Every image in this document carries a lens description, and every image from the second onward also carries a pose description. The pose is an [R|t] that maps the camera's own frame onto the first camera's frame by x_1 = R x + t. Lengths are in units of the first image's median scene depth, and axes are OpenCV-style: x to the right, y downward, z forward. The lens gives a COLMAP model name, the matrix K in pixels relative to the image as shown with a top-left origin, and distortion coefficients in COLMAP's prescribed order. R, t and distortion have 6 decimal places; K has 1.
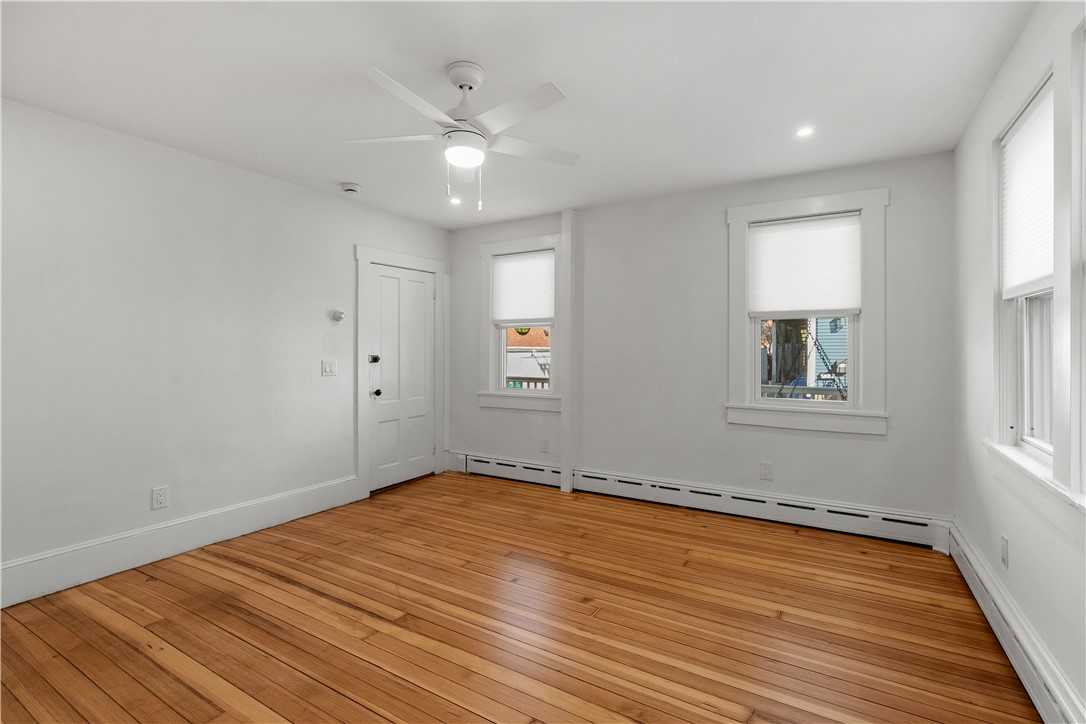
lens RADIAL K [[496.4, 0, 555.8], [0, 496.4, 348.0], [0, 0, 1]] dist [0.004042, 0.000134]
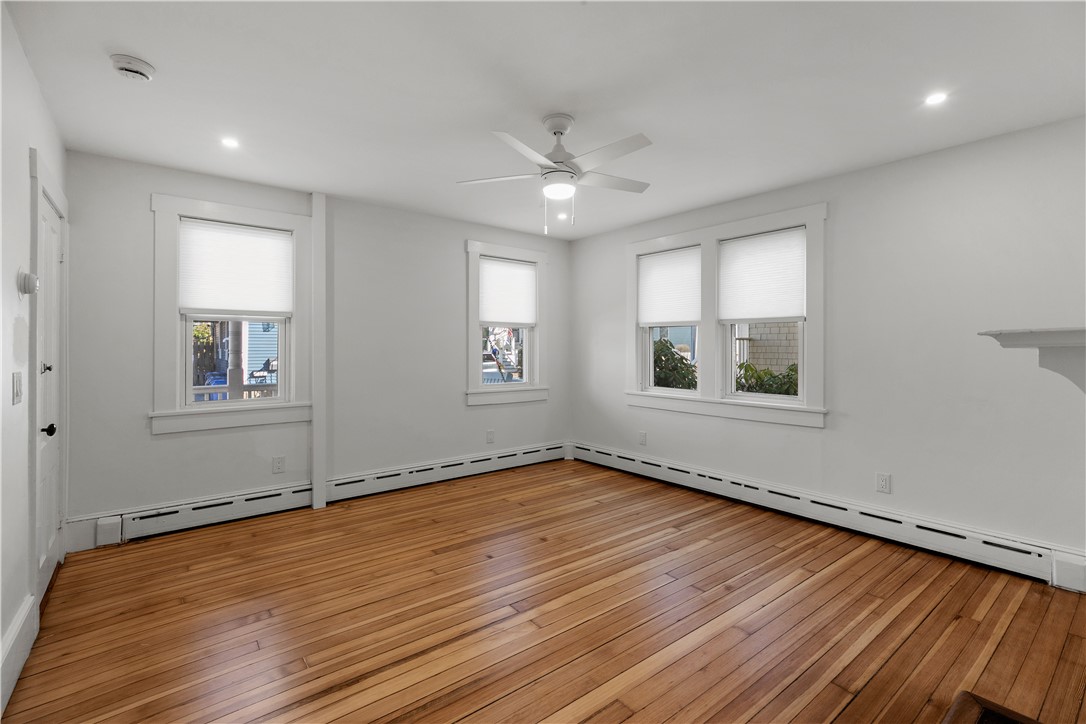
lens RADIAL K [[485.3, 0, 546.3], [0, 485.3, 343.2], [0, 0, 1]] dist [0.004498, 0.000882]
pose [[0.363547, 0.008820, 0.931534, -0.803267], [-0.003982, 0.999961, -0.007914, -0.003533], [-0.931568, -0.000832, 0.363567, 0.368430]]
